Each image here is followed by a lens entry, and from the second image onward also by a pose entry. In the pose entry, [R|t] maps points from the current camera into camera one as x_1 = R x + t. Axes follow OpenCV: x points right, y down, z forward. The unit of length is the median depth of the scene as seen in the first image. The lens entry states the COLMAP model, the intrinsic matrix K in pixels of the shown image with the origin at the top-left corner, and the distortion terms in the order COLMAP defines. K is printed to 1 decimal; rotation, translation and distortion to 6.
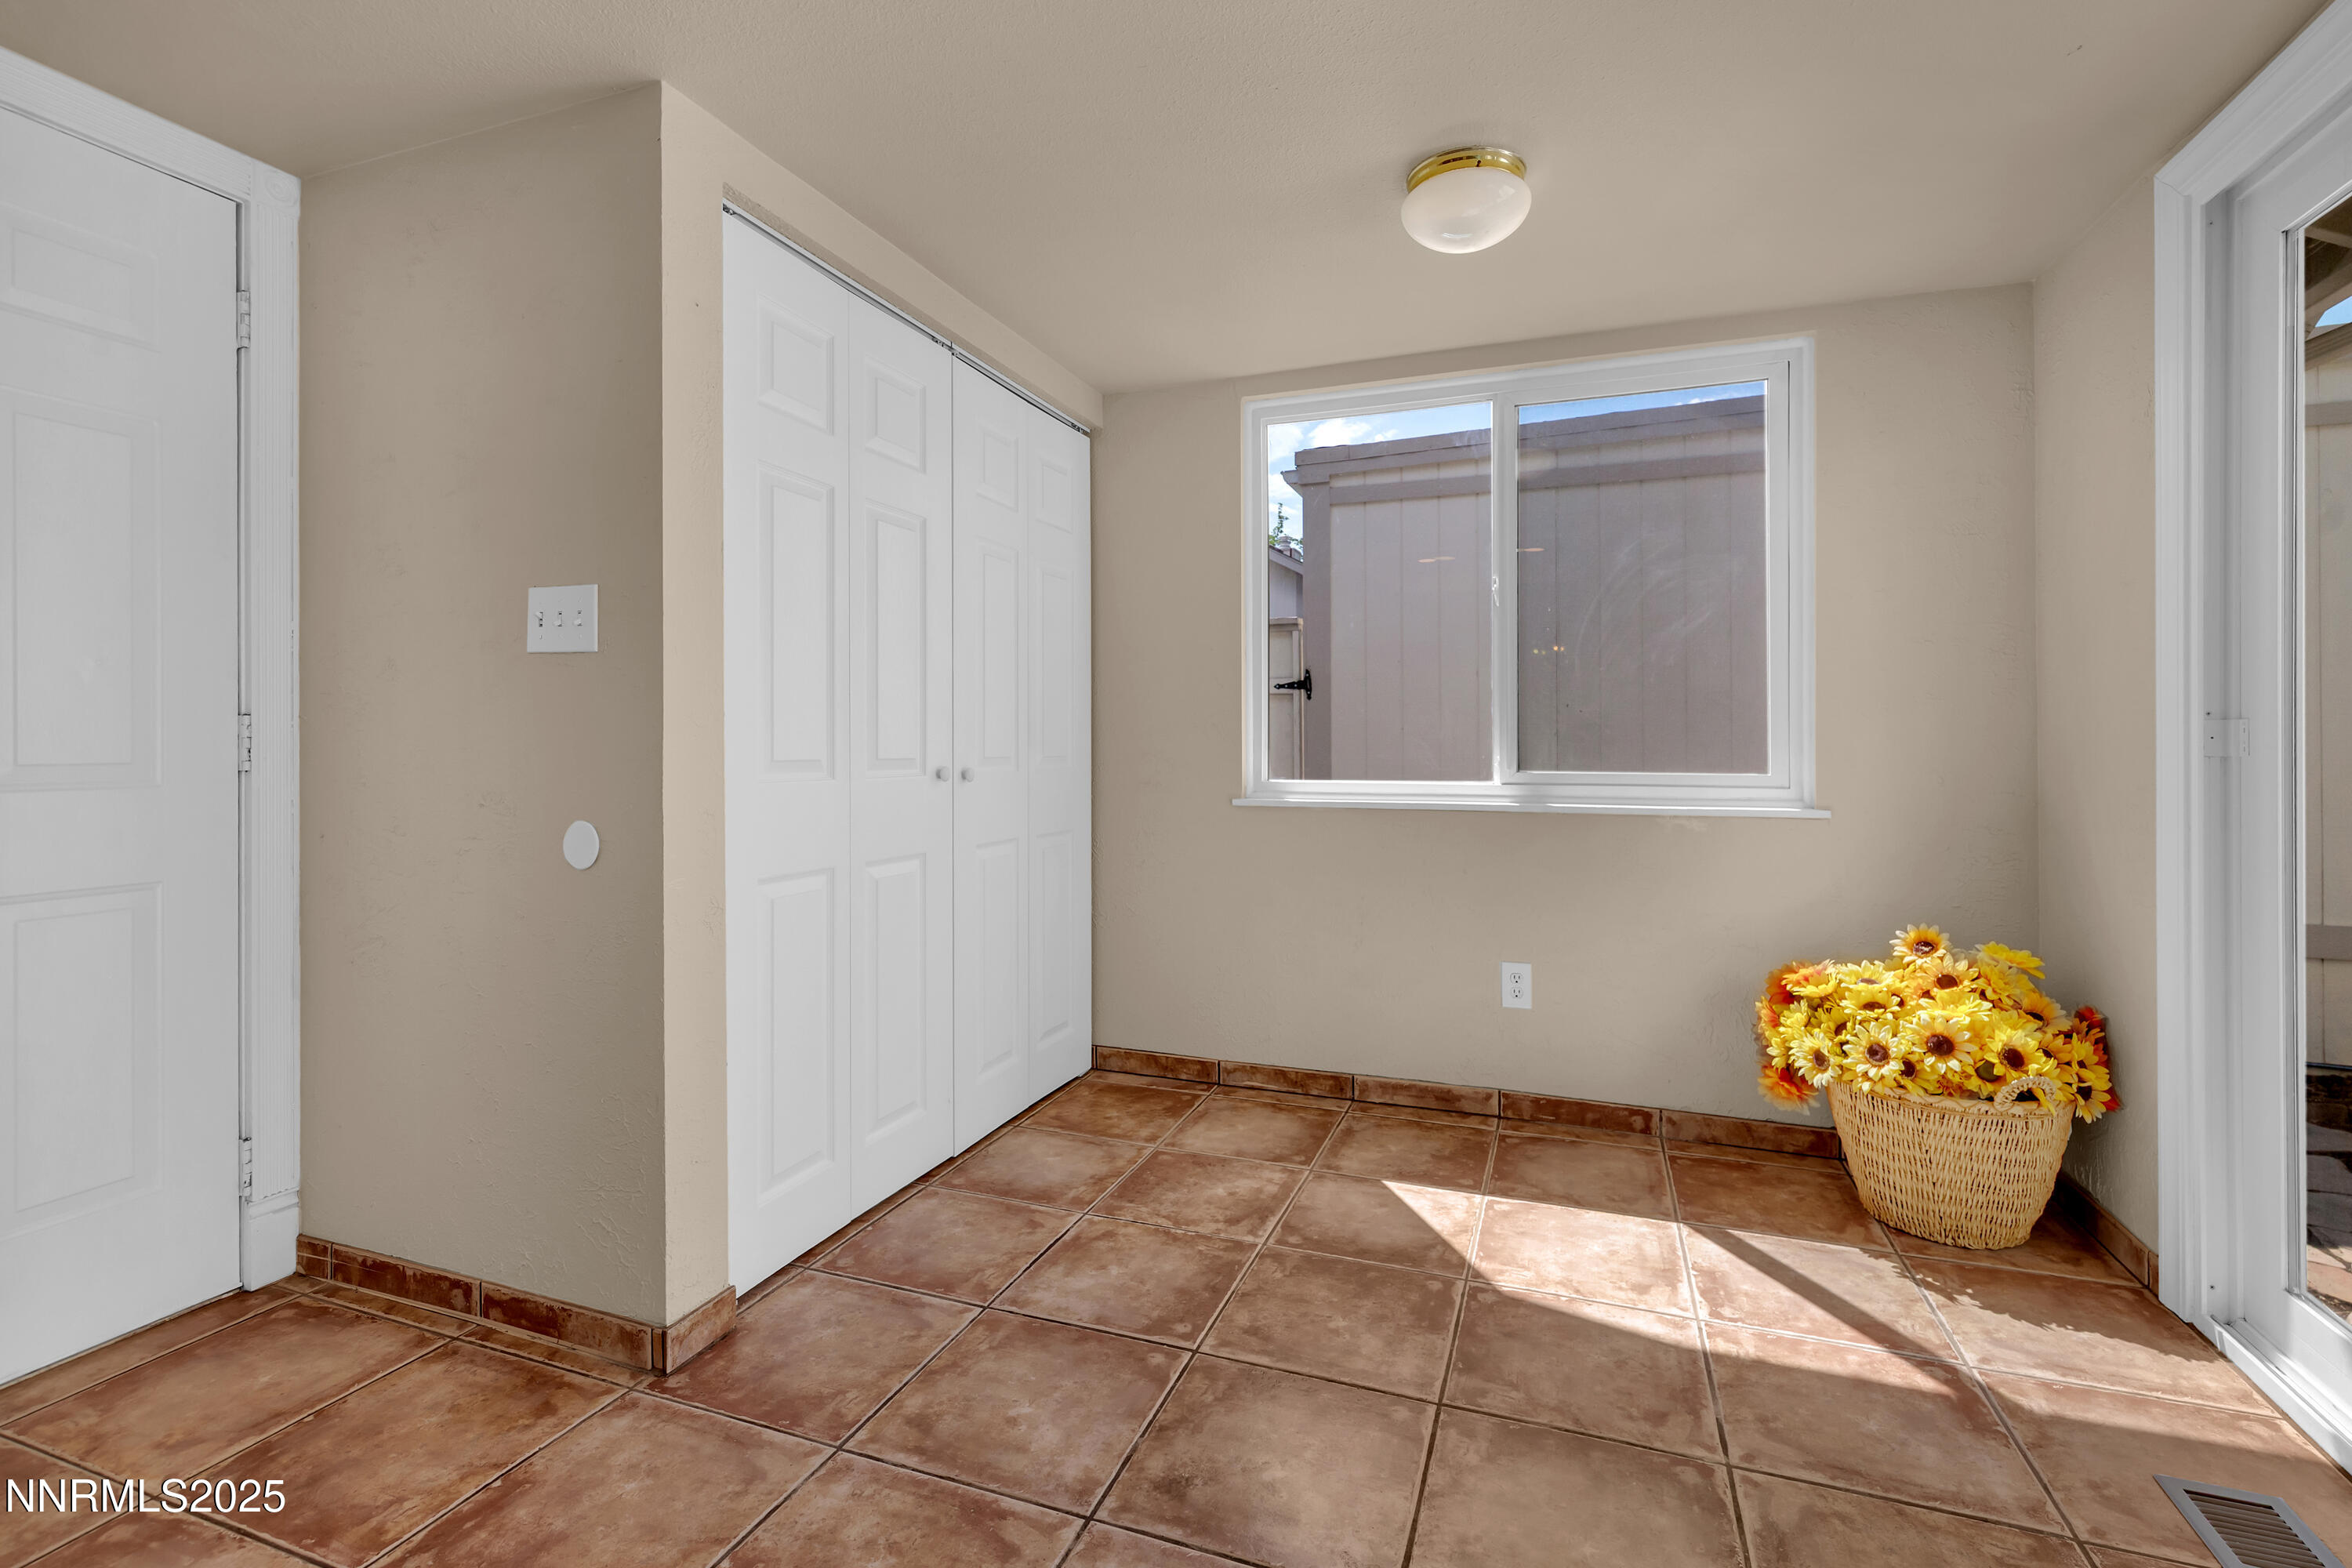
lens RADIAL K [[1044.6, 0, 1207.6], [0, 1044.6, 740.2], [0, 0, 1]] dist [-0.000726, -0.000591]
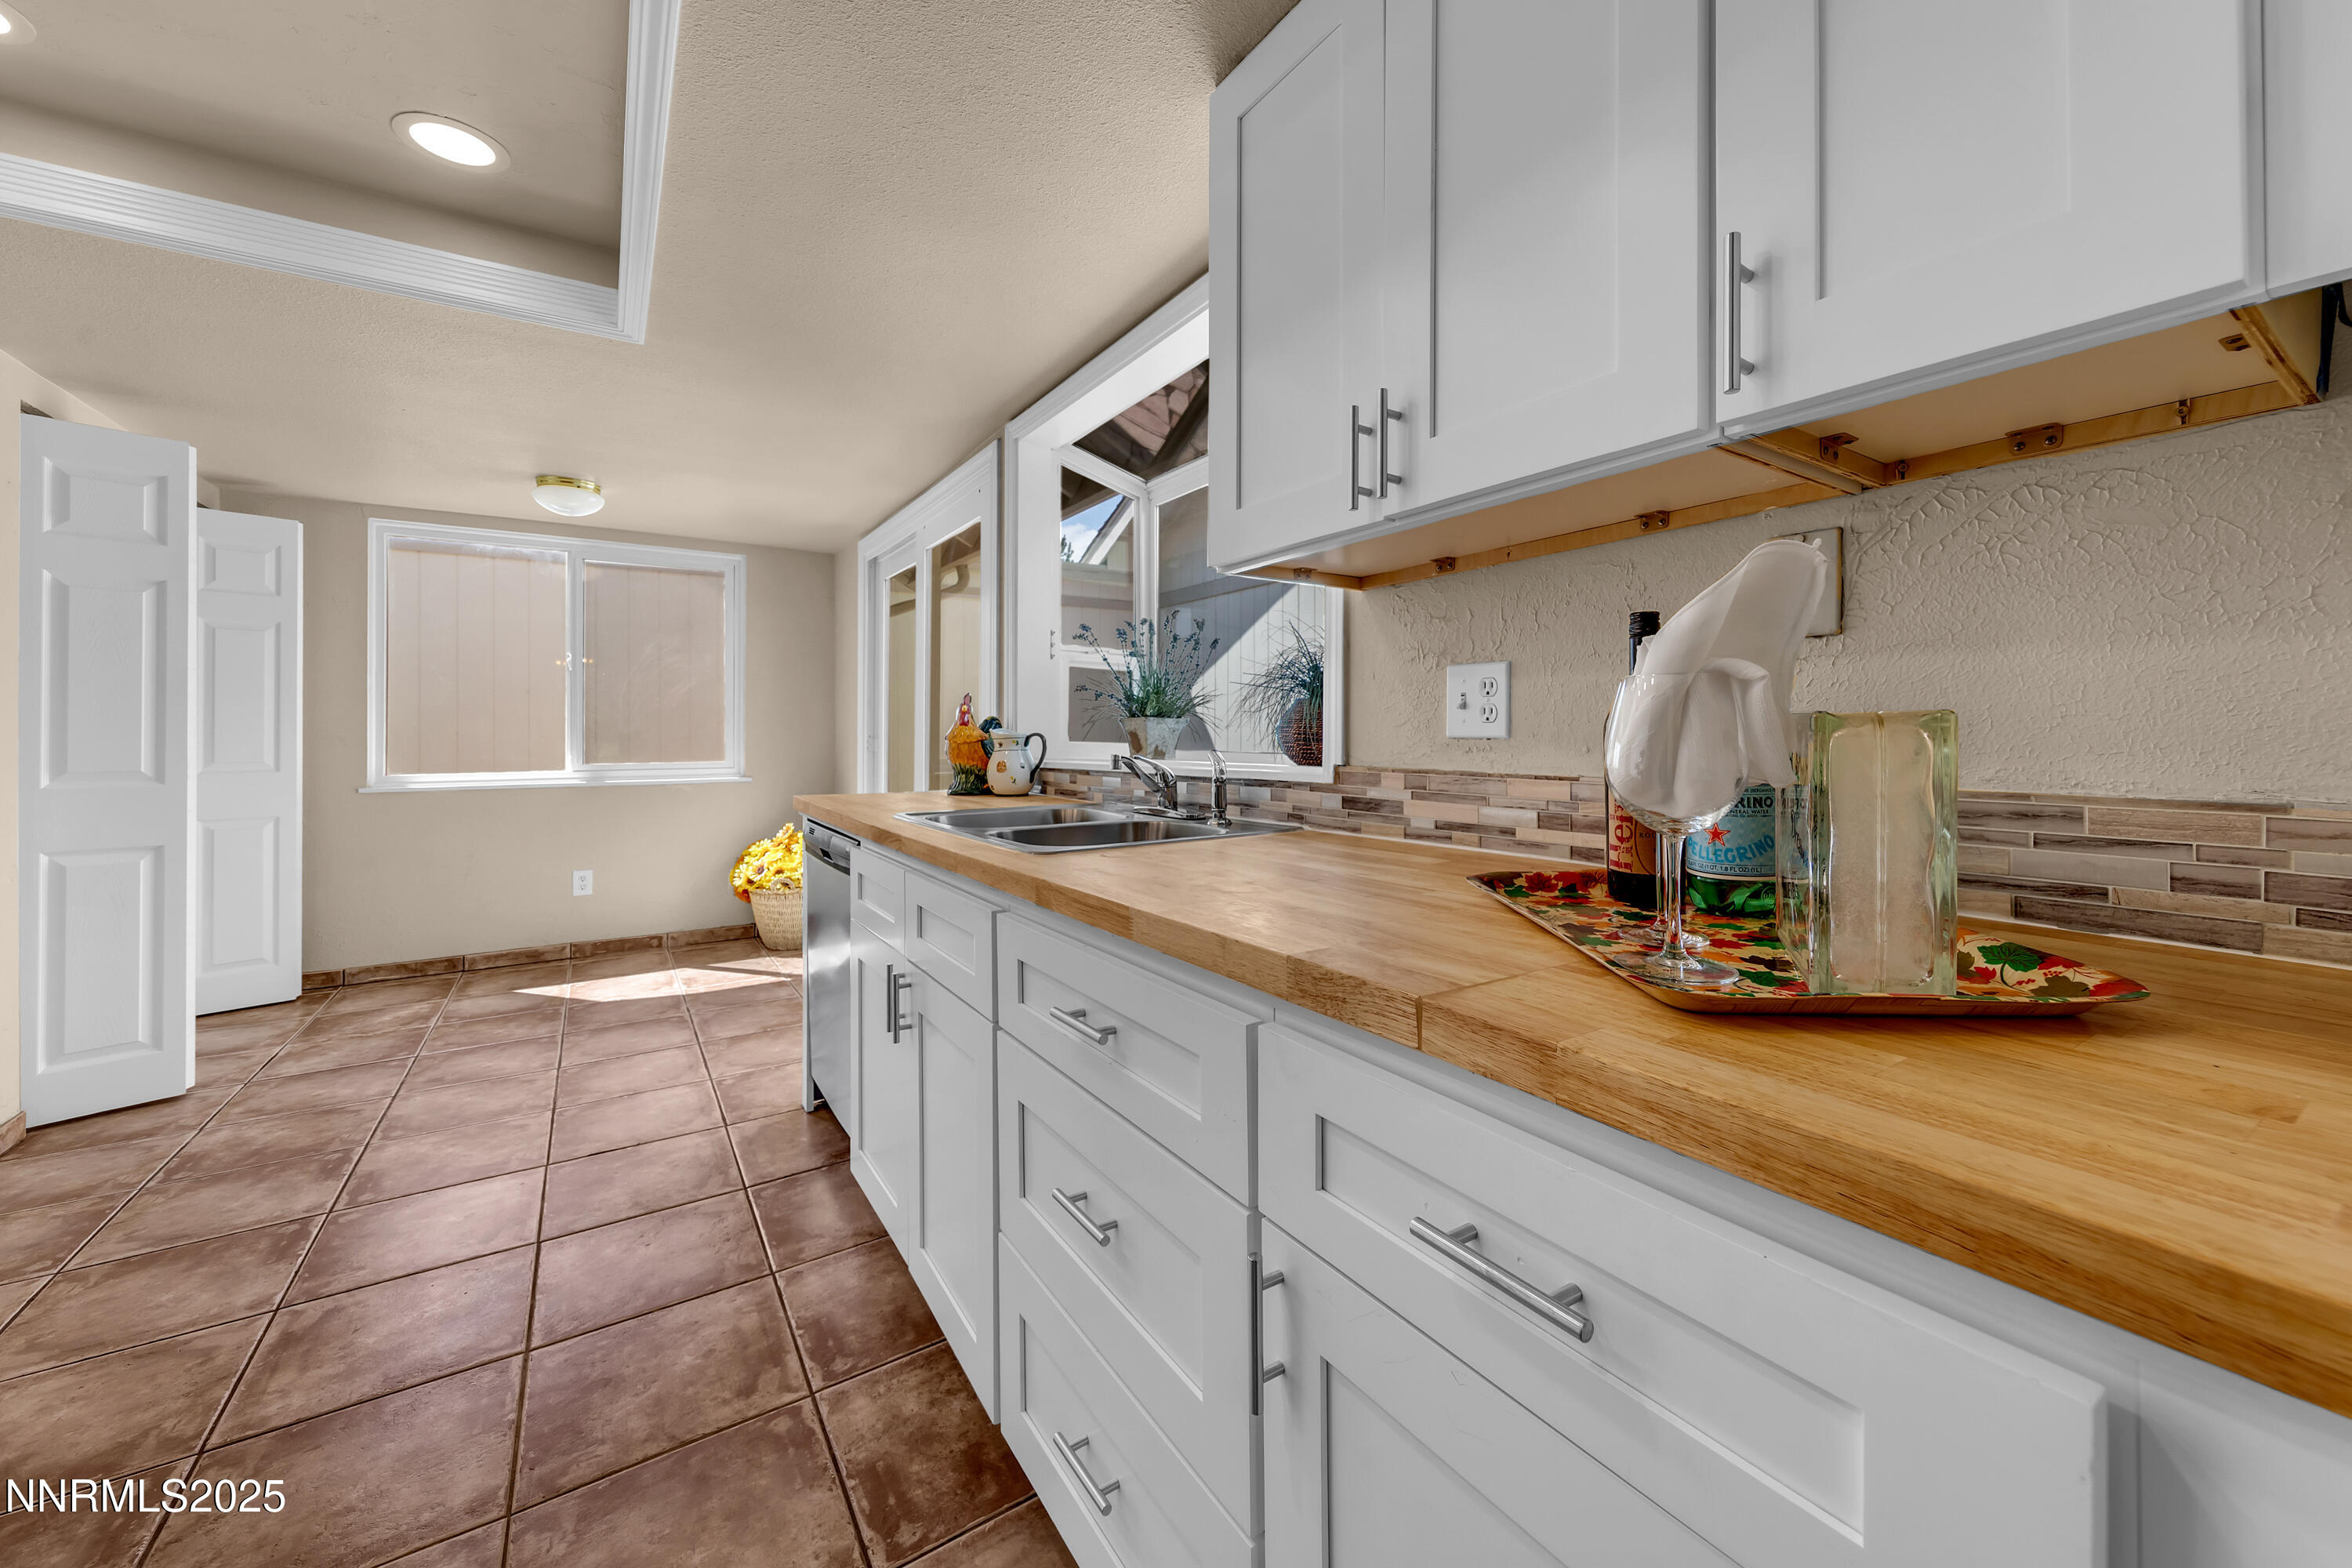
lens RADIAL K [[894.2, 0, 1185.0], [0, 894.2, 719.2], [0, 0, 1]] dist [0.009433, -0.000172]
pose [[0.604283, 0.007296, 0.796736, -0.410332], [0.002590, 0.999935, -0.011122, -0.035528], [-0.796765, 0.008785, 0.604225, -1.005595]]
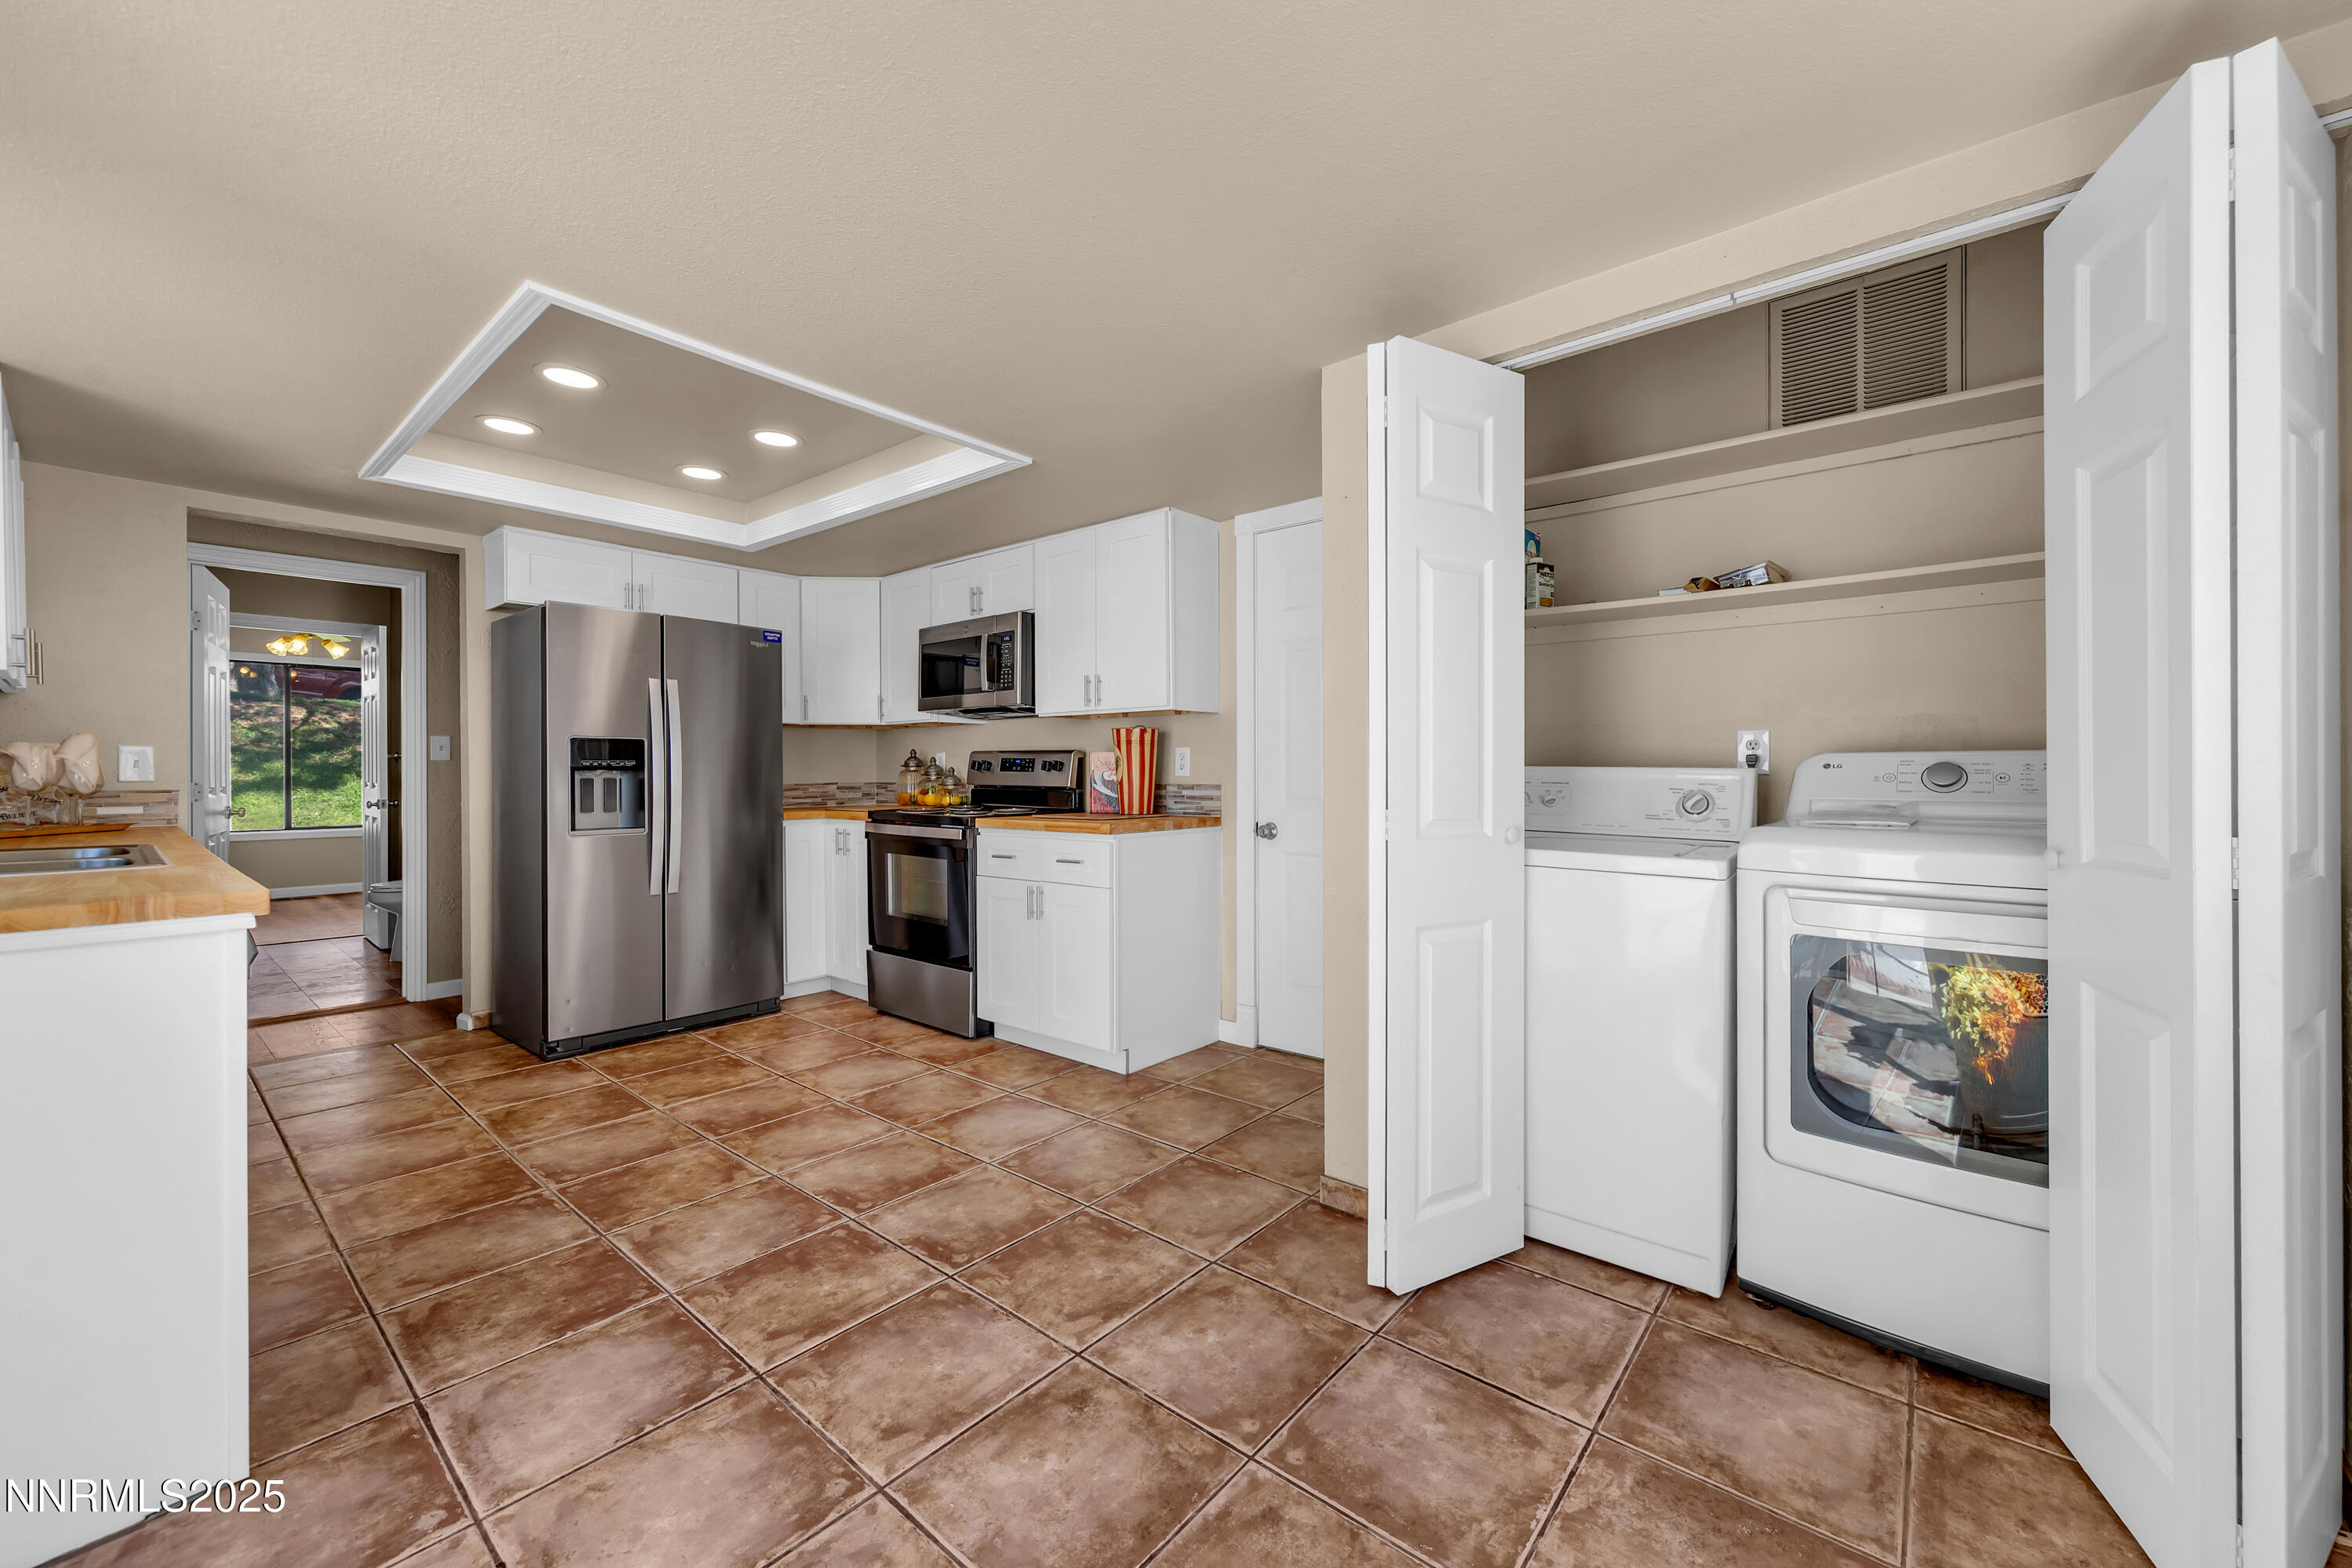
lens RADIAL K [[897.4, 0, 1215.3], [0, 897.4, 771.2], [0, 0, 1]] dist [-0.000229, -0.000394]
pose [[-0.329709, 0.000763, -0.944082, 0.620385], [0.004176, 0.999991, -0.000651, -0.030768], [0.944073, -0.004157, -0.329710, 1.001777]]
